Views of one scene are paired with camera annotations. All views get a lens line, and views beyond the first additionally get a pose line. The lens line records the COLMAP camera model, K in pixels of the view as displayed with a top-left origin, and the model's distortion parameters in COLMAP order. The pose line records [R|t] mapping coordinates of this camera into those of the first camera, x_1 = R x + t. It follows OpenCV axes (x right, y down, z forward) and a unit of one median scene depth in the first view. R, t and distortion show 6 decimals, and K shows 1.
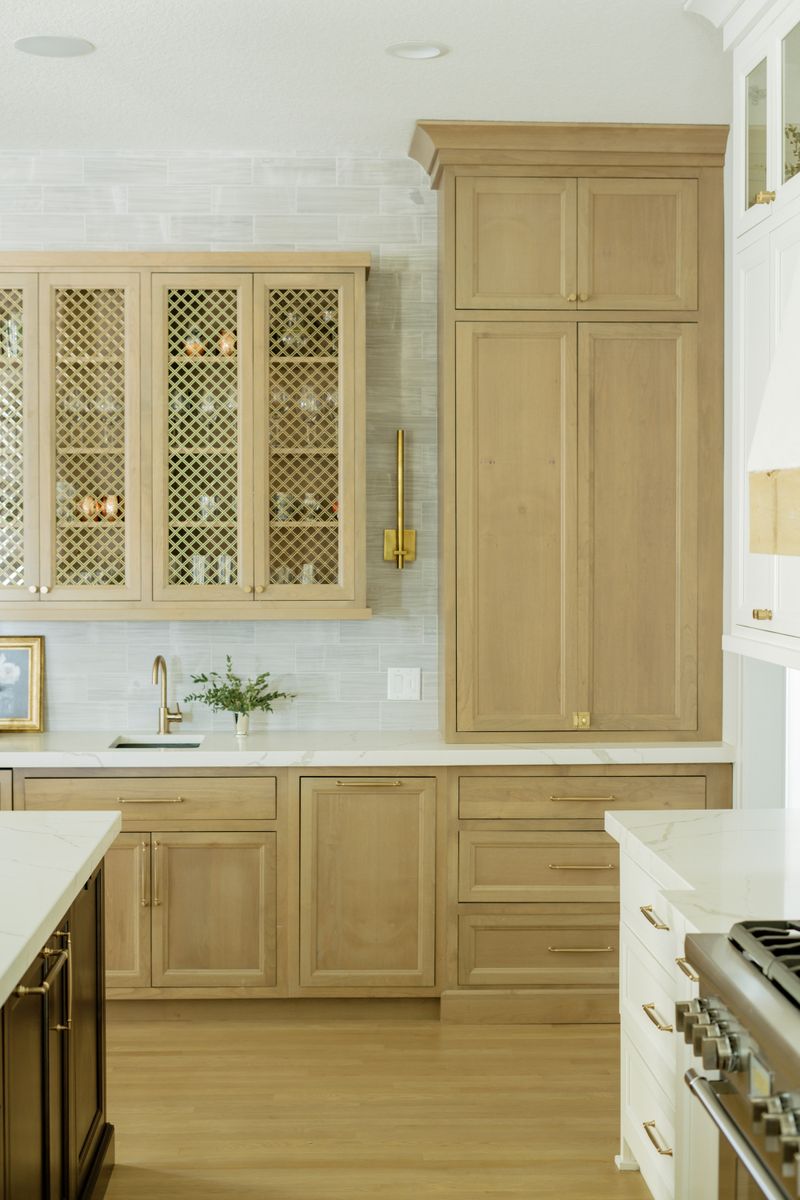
lens RADIAL K [[1788.3, 0, 398.1], [0, 1788.3, 581.6], [0, 0, 1]] dist [-0.017048, 0.051166]
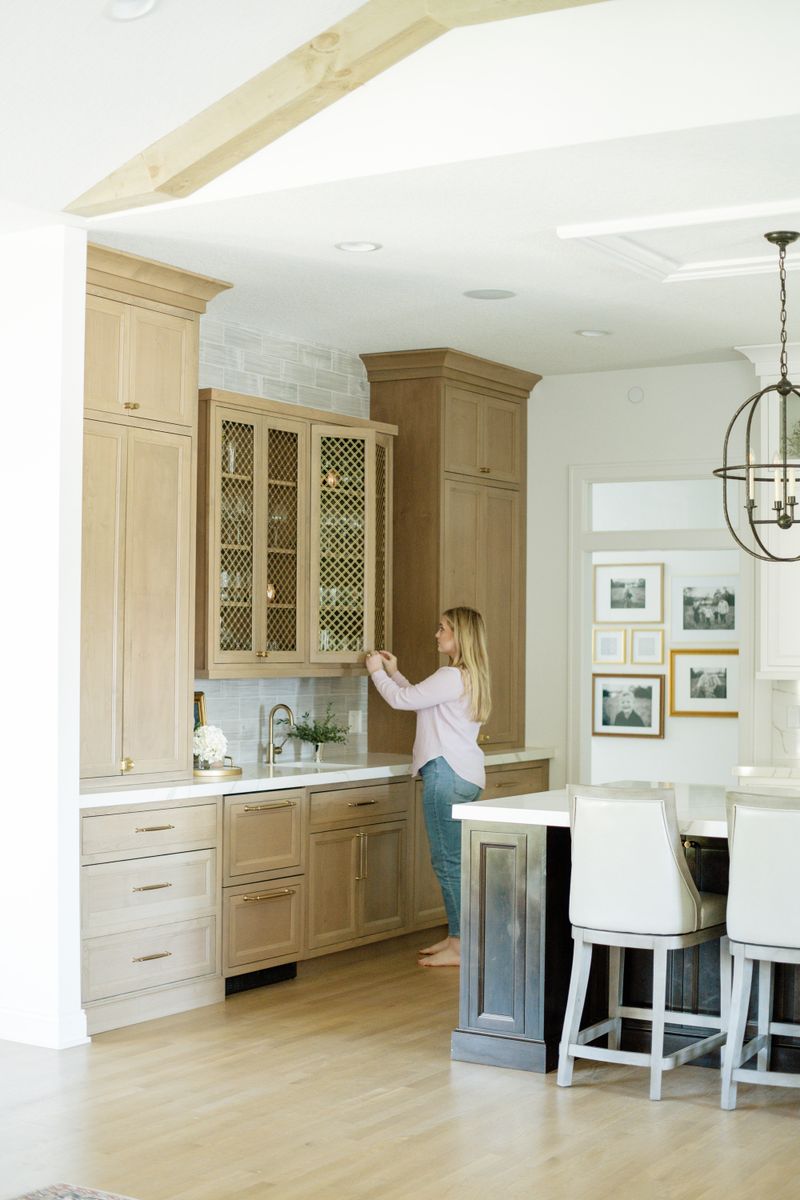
lens RADIAL K [[1788.3, 0, 398.1], [0, 1788.3, 581.6], [0, 0, 1]] dist [-0.017048, 0.051166]
pose [[0.549710, 0.033790, 0.834672, -1.247483], [0.011666, 0.998774, -0.048116, 0.015660], [-0.835274, 0.036188, 0.548642, 0.191152]]
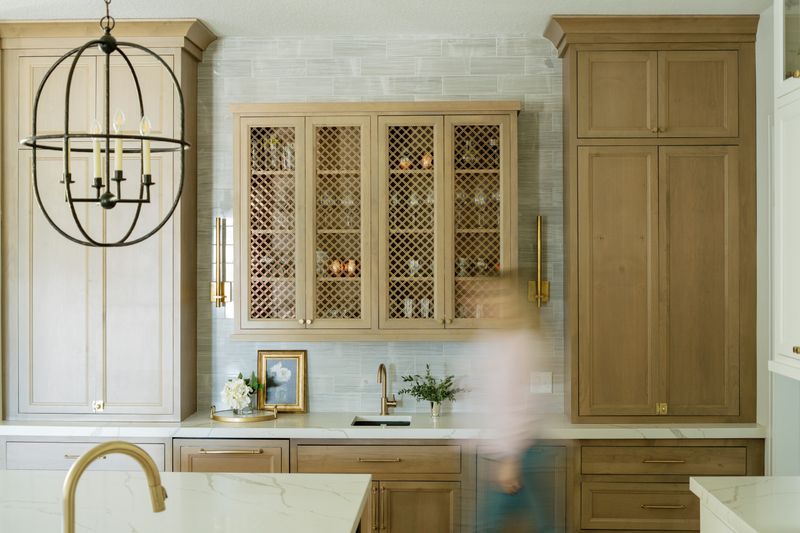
lens RADIAL K [[1192.2, 0, 420.8], [0, 1192.2, 264.9], [0, 0, 1]] dist [-0.017048, 0.051166]
pose [[0.997699, -0.002190, -0.067770, -0.031775], [0.000712, 0.999762, -0.021823, -0.021765], [0.067801, 0.021724, 0.997462, -0.019482]]
